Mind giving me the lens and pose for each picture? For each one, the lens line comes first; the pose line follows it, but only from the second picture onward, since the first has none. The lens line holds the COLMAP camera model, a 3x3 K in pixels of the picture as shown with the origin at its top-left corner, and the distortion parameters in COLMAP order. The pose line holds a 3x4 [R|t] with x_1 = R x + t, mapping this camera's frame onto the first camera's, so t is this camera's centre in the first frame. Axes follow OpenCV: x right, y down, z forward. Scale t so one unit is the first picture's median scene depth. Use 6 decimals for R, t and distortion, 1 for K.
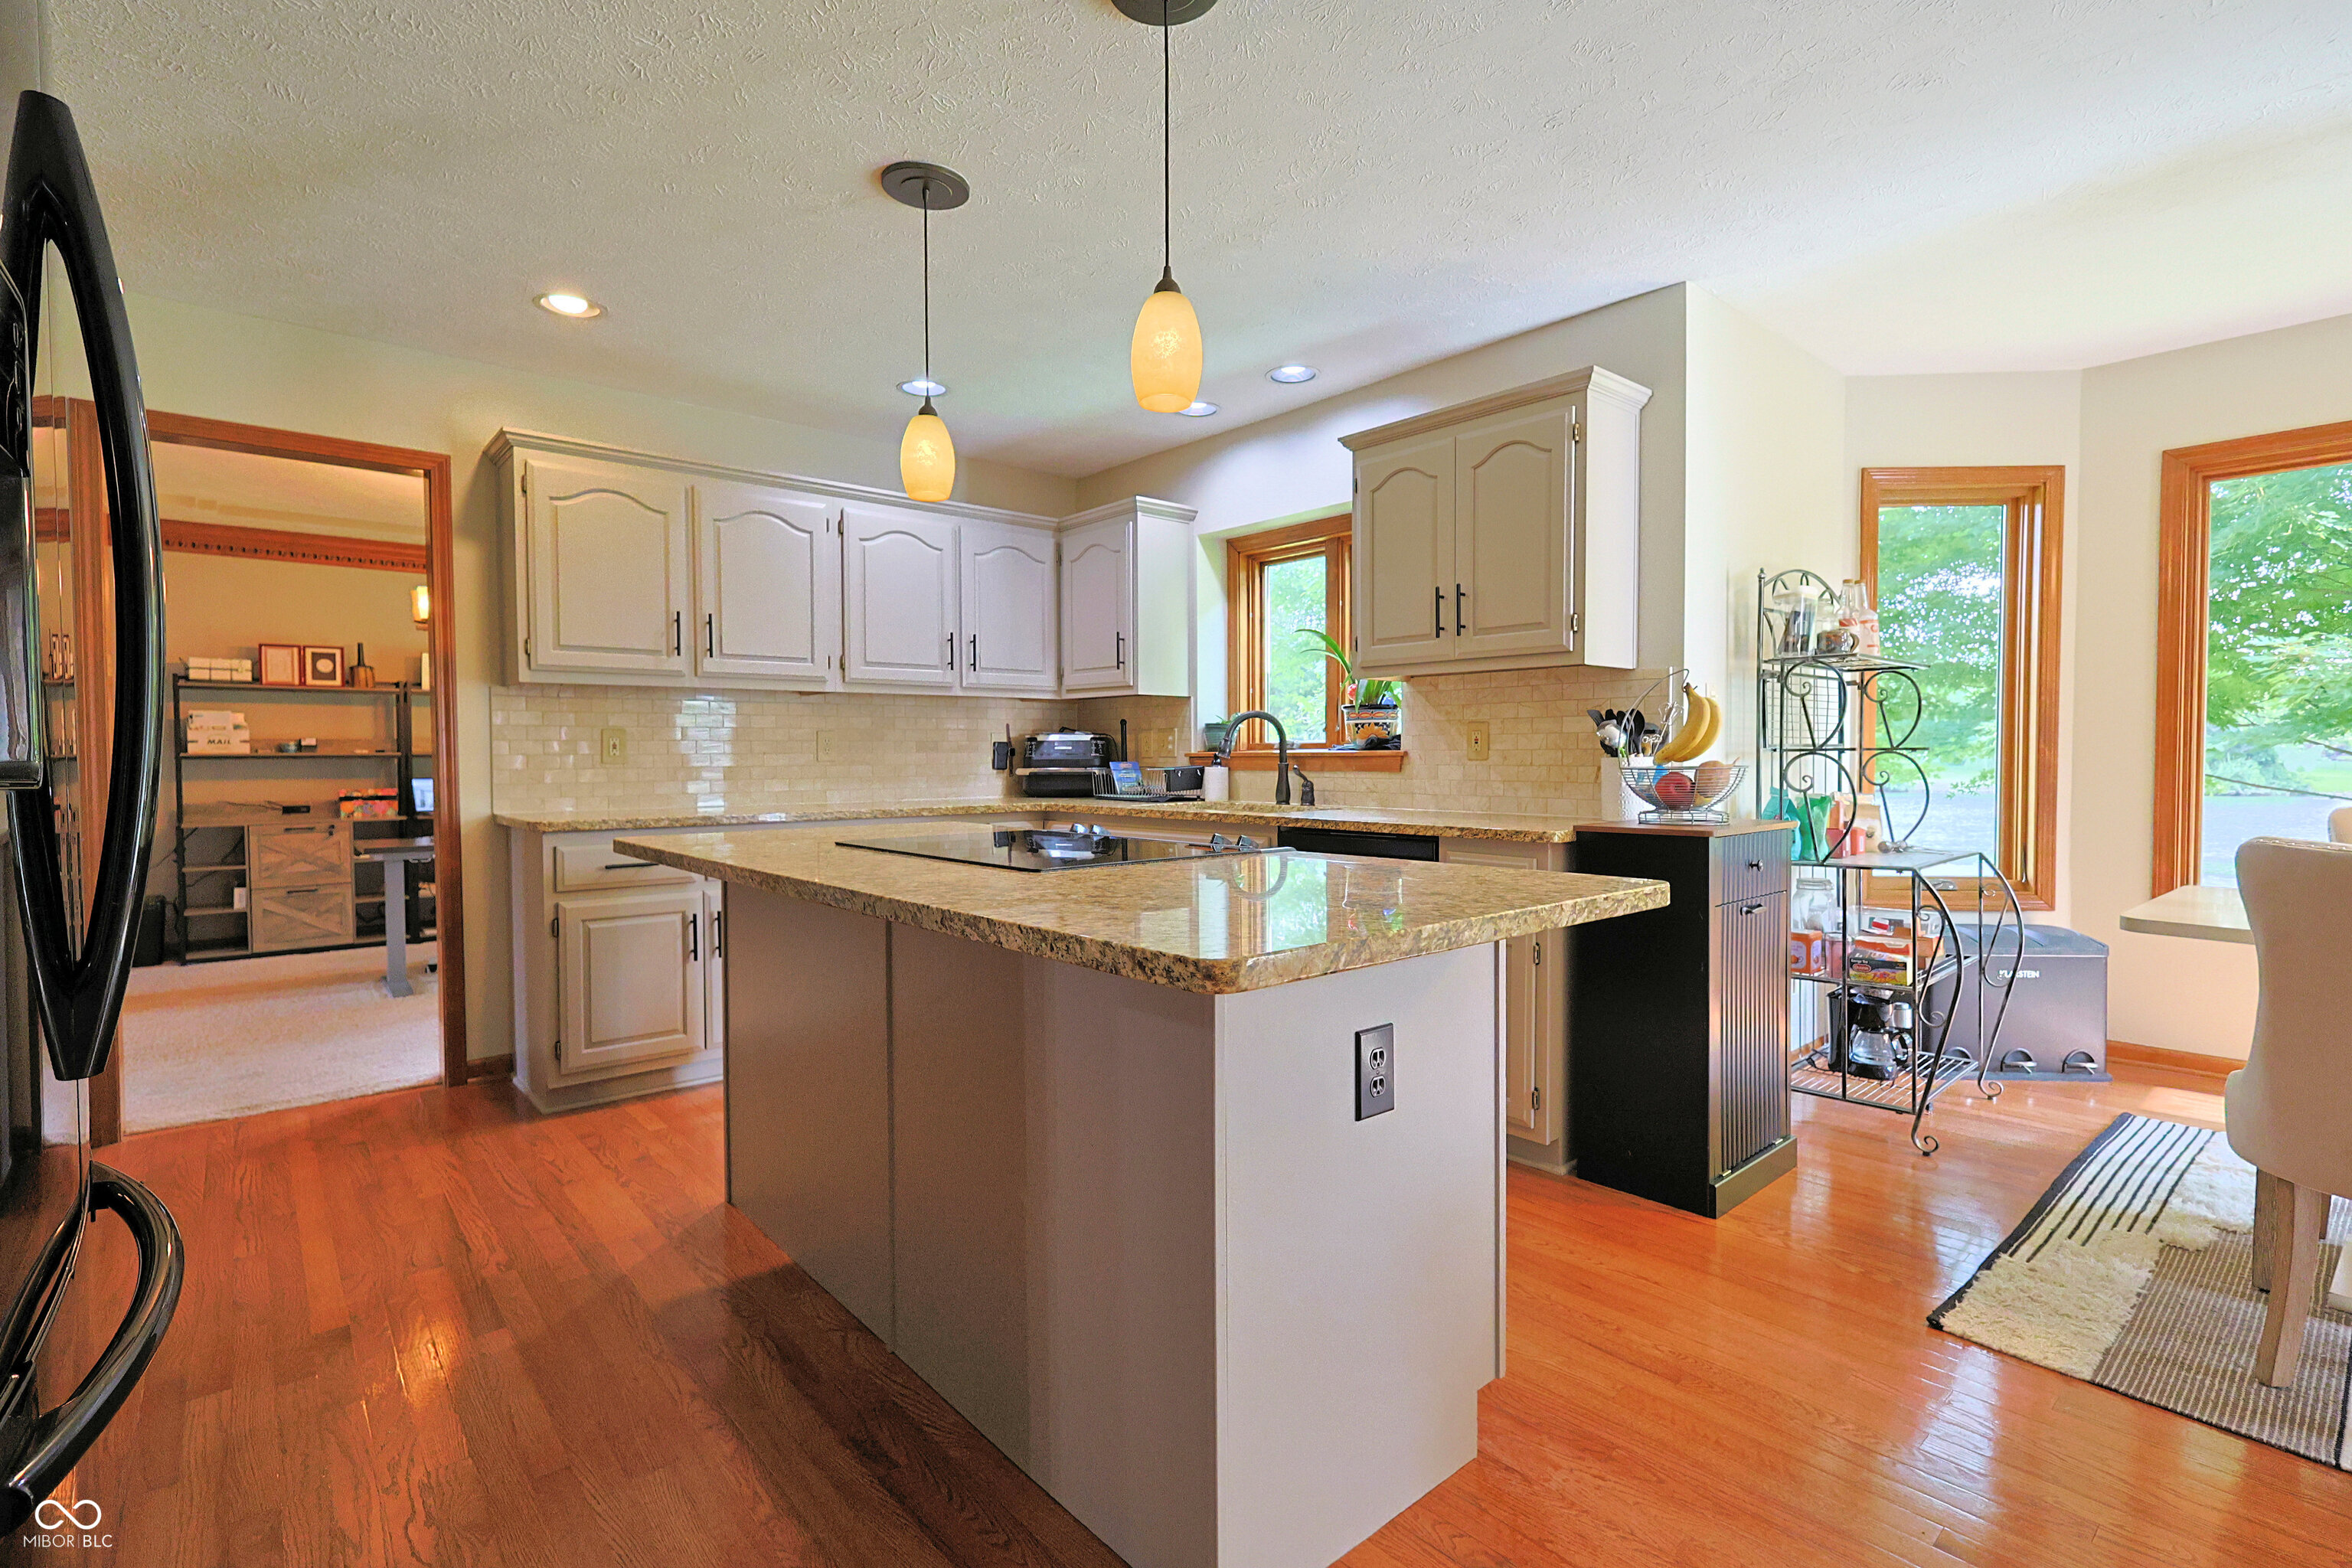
lens RADIAL K [[1078.2, 0, 1176.0], [0, 1078.2, 784.0], [0, 0, 1]] dist [0.002915, 0.000062]
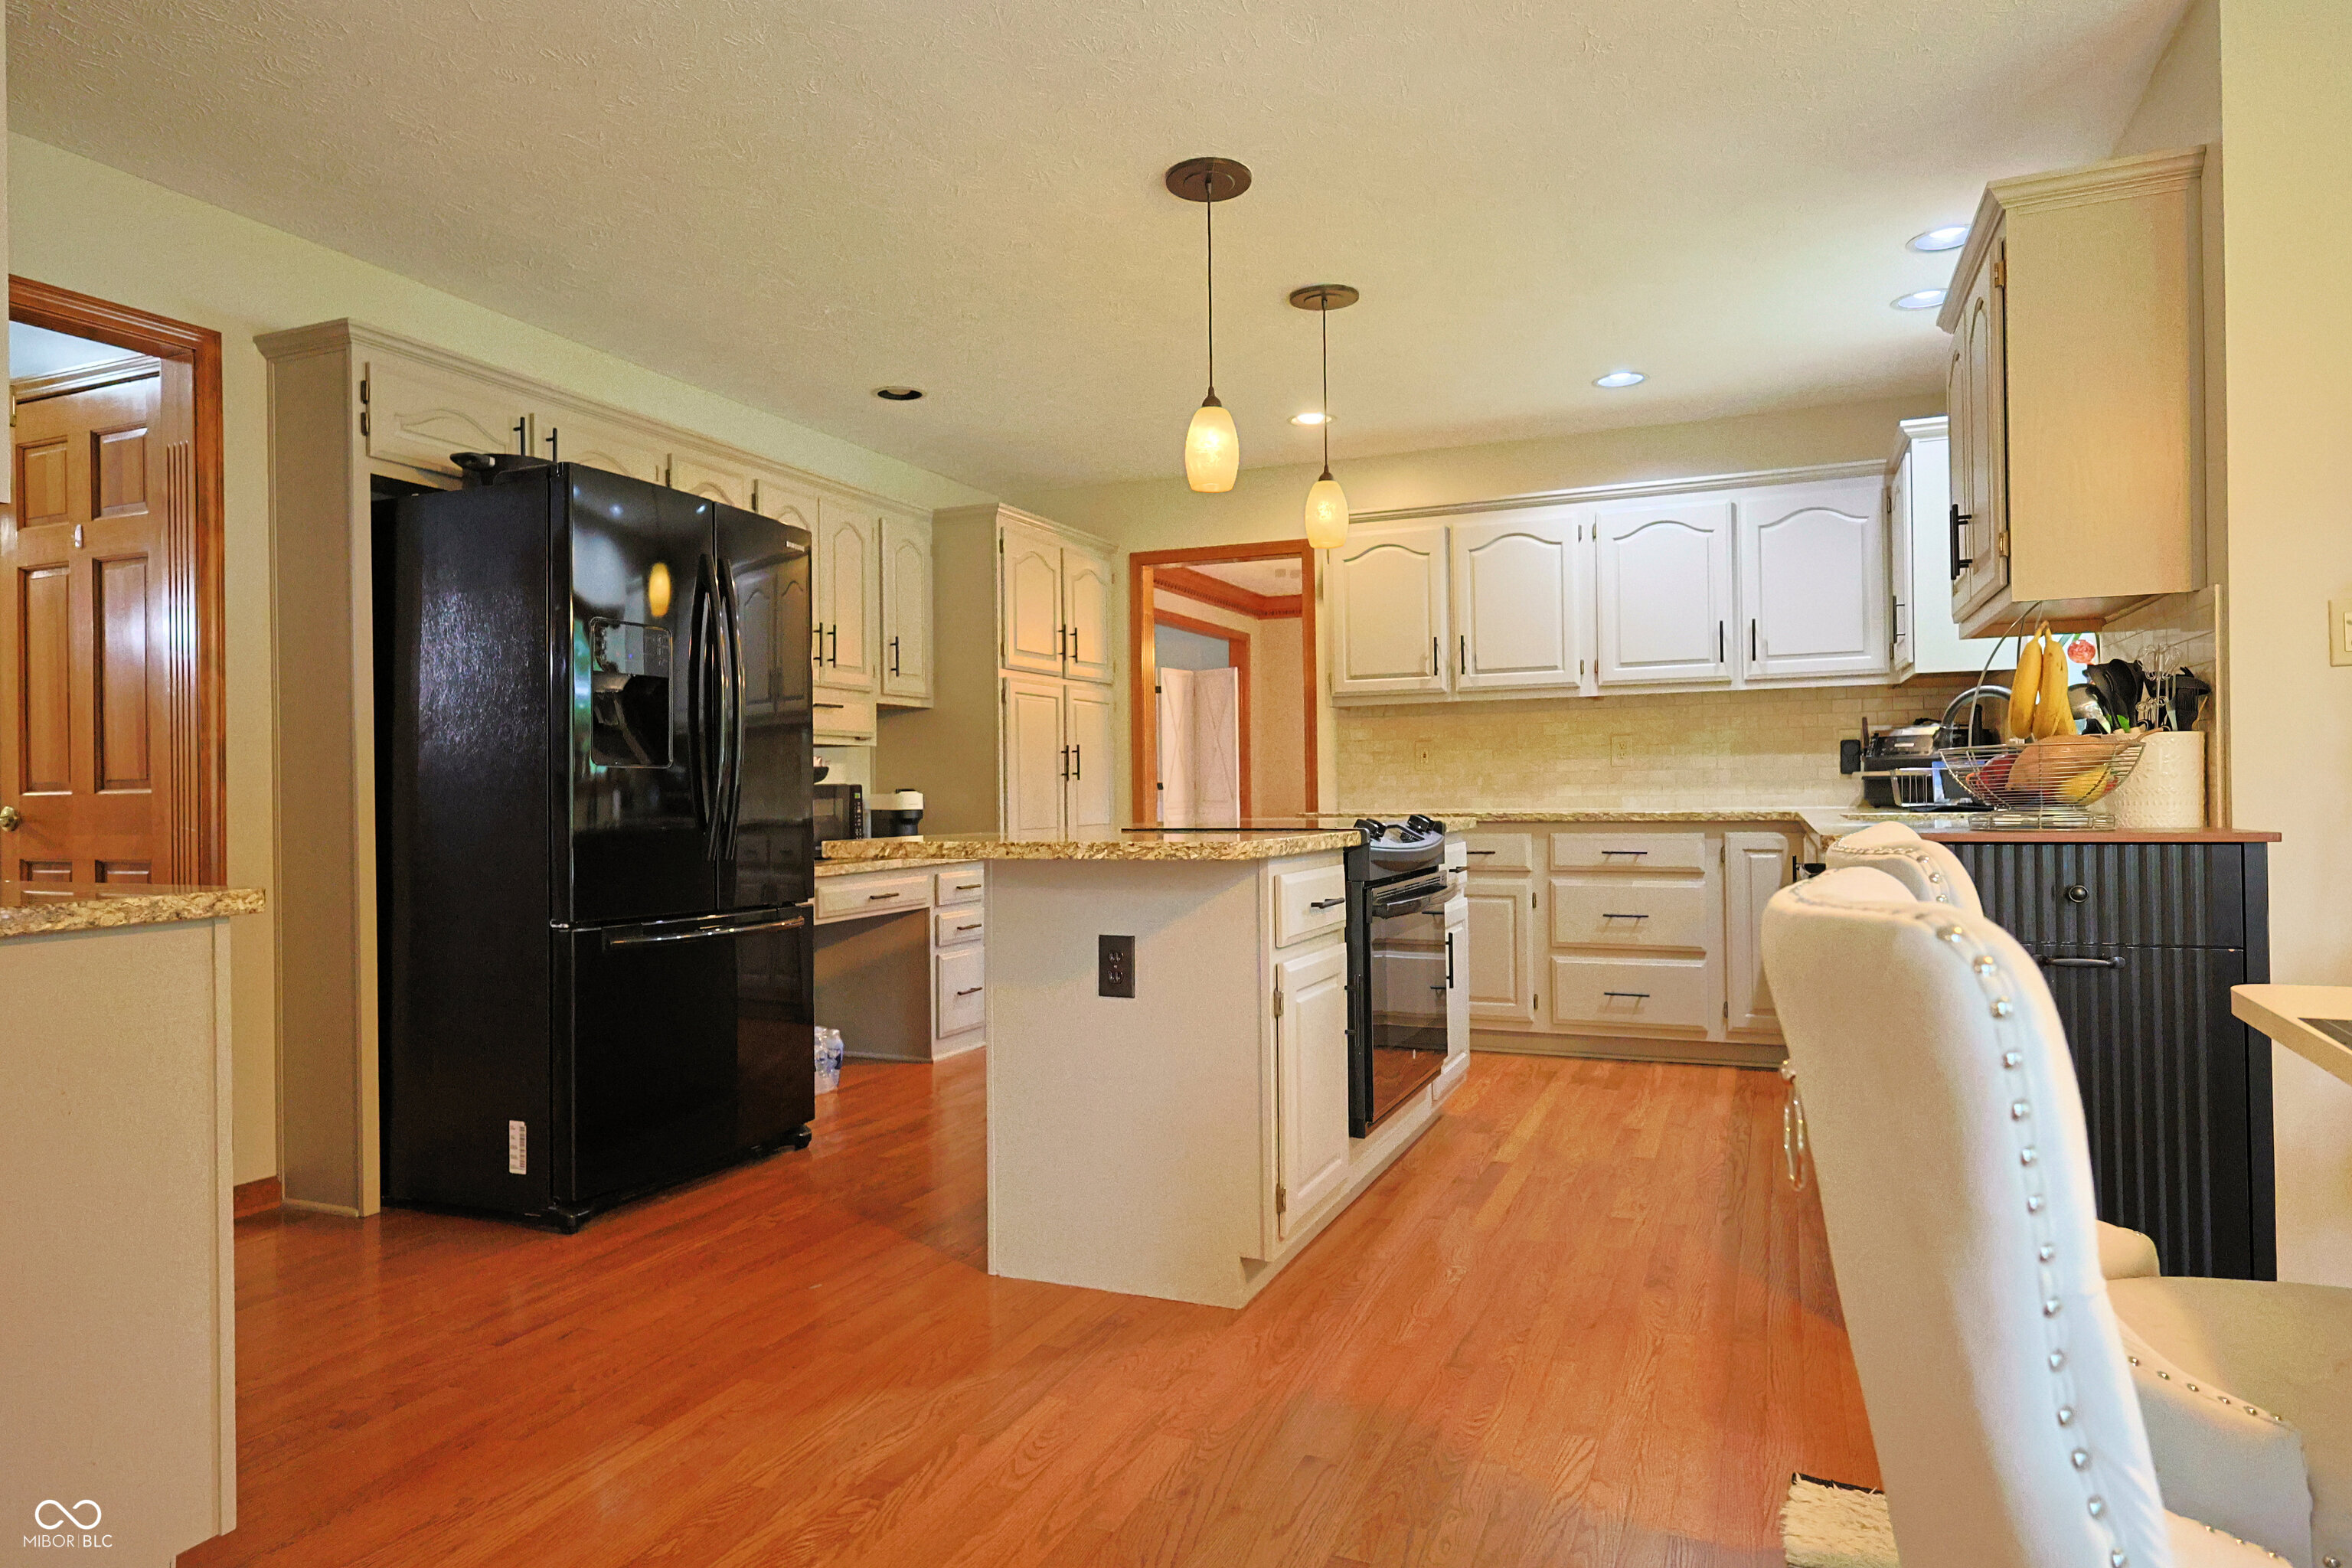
lens RADIAL K [[1382.6, 0, 1176.0], [0, 1382.6, 784.0], [0, 0, 1]] dist [0.002208, 0.000026]
pose [[0.437500, -0.005831, -0.899200, 0.851429], [-0.012089, 0.999850, -0.012366, 0.021144], [0.899137, 0.016280, 0.437364, 0.117529]]
